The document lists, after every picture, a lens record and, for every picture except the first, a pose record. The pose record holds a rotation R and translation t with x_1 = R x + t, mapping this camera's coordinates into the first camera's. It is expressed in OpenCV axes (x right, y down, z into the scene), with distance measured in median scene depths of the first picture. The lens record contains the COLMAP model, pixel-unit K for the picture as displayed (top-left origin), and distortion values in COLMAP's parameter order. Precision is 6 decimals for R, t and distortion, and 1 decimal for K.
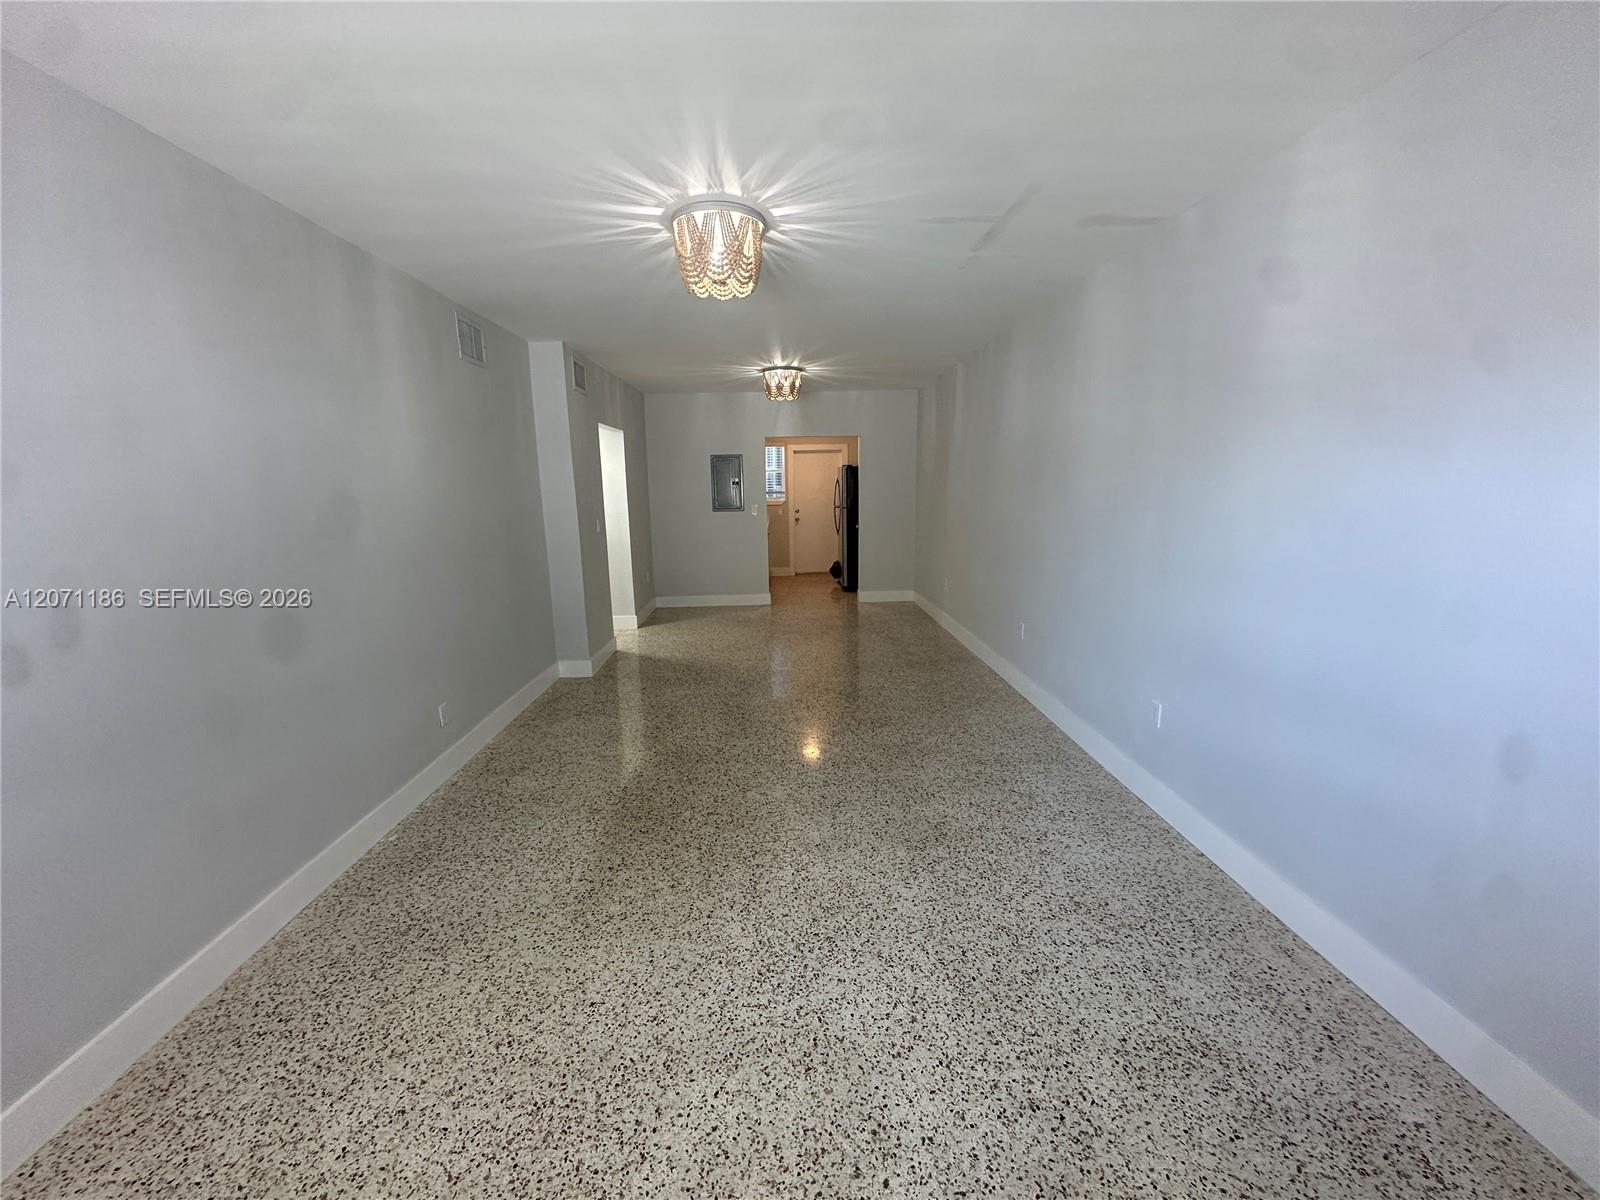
lens RADIAL K [[639.6, 0, 800.1], [0, 639.6, 596.5], [0, 0, 1]] dist [-0.002318, 0.000457]
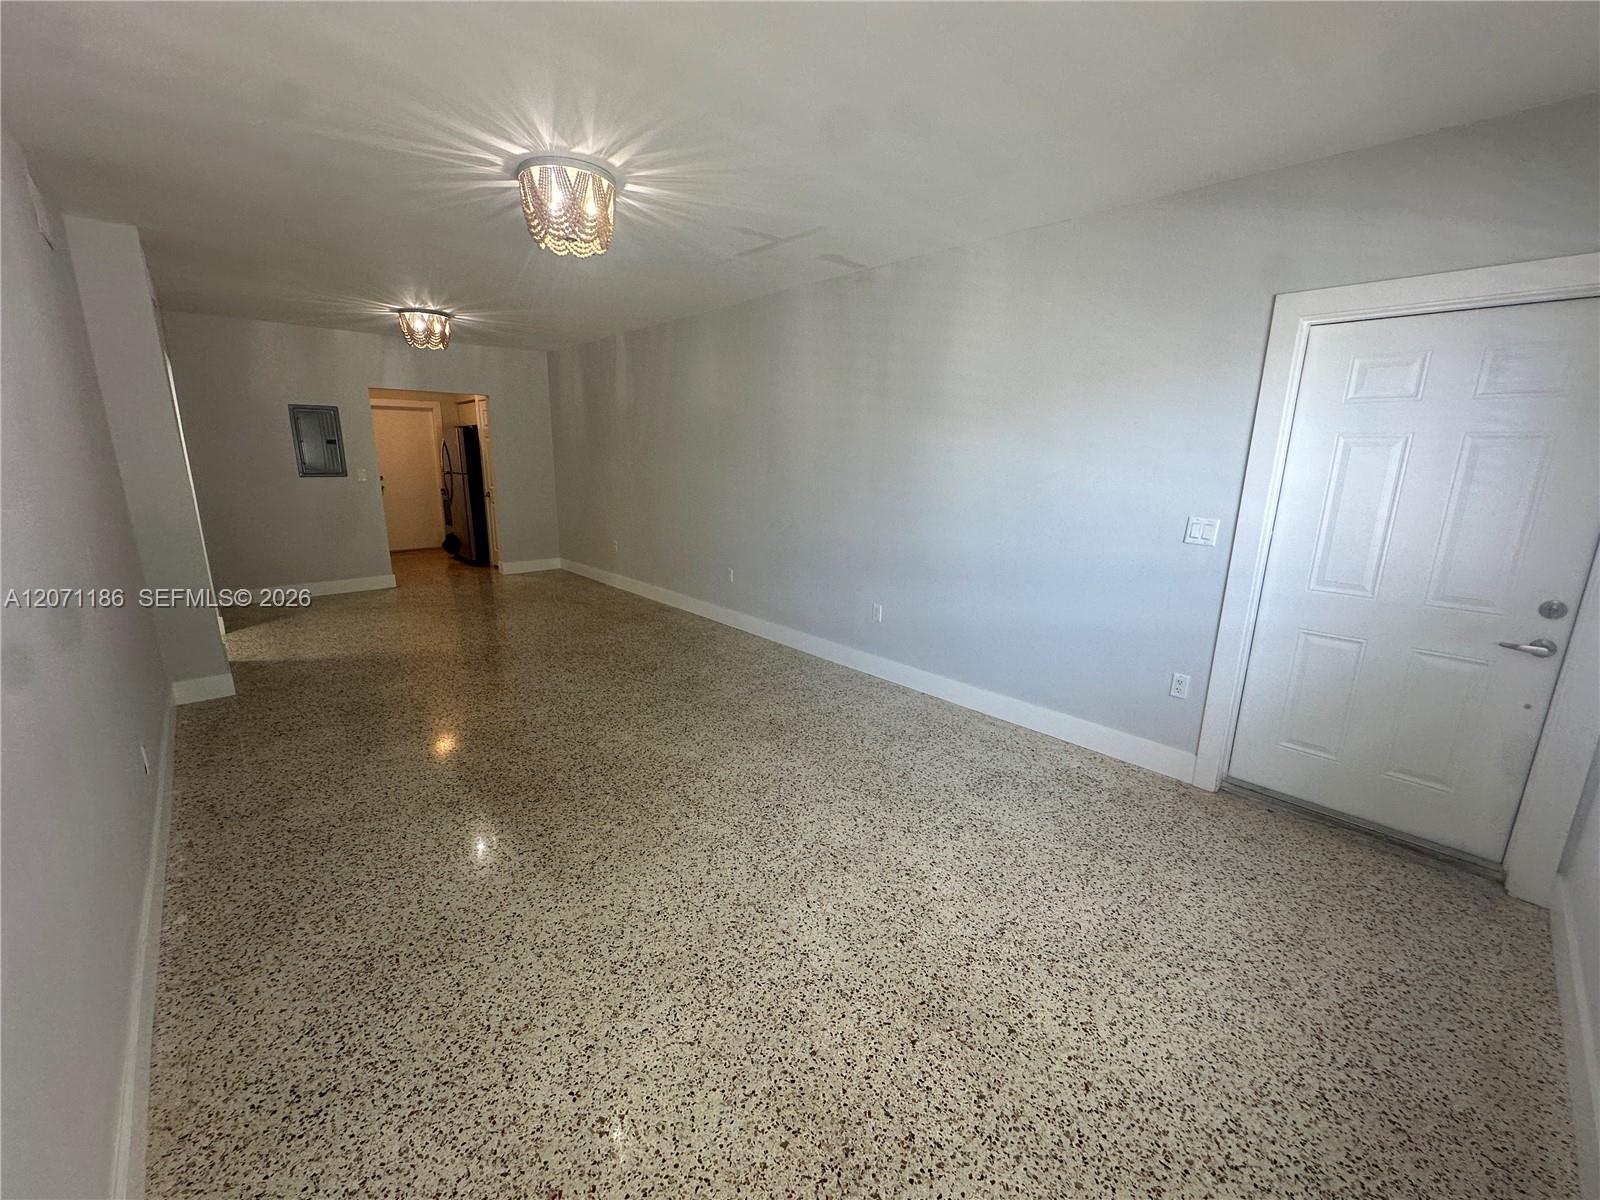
lens RADIAL K [[639.6, 0, 792.7], [0, 639.6, 600.6], [0, 0, 1]] dist [-0.002318, 0.000457]
pose [[0.762084, -0.118808, 0.636485, -0.507191], [0.086169, 0.992887, 0.082162, 0.017337], [-0.641719, -0.007769, 0.766901, 0.000554]]
